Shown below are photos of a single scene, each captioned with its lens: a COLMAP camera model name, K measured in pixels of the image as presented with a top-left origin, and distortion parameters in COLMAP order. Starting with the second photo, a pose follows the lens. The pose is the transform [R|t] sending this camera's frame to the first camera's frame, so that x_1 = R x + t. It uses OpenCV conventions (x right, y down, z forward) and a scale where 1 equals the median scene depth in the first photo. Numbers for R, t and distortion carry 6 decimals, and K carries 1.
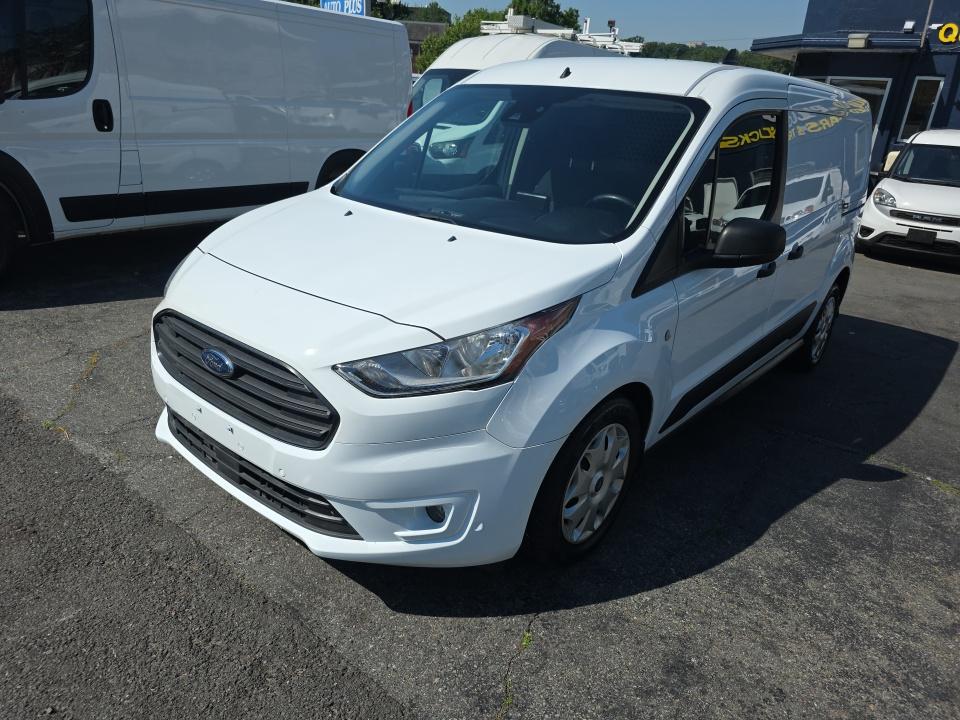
lens RADIAL K [[644.8, 0, 473.5], [0, 644.8, 357.0], [0, 0, 1]] dist [0.036791, -0.038995]
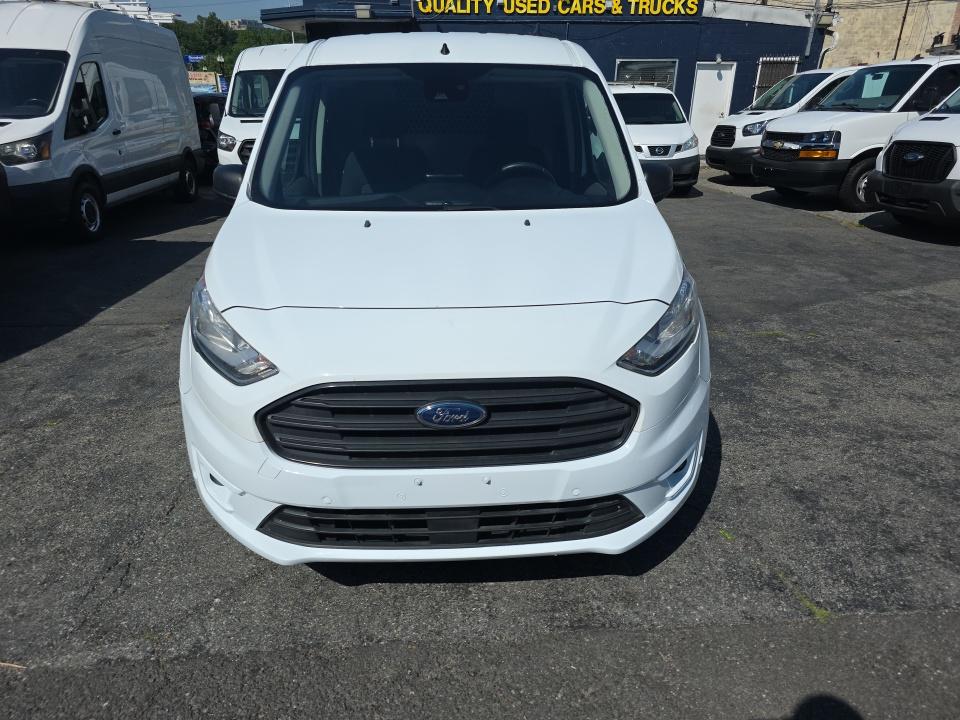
lens RADIAL K [[644.8, 0, 473.5], [0, 644.8, 357.0], [0, 0, 1]] dist [0.036791, -0.038995]
pose [[0.732864, -0.316523, 0.602266, -0.639445], [0.293220, 0.945707, 0.140216, -0.127233], [-0.613948, 0.073837, 0.785885, 0.241811]]
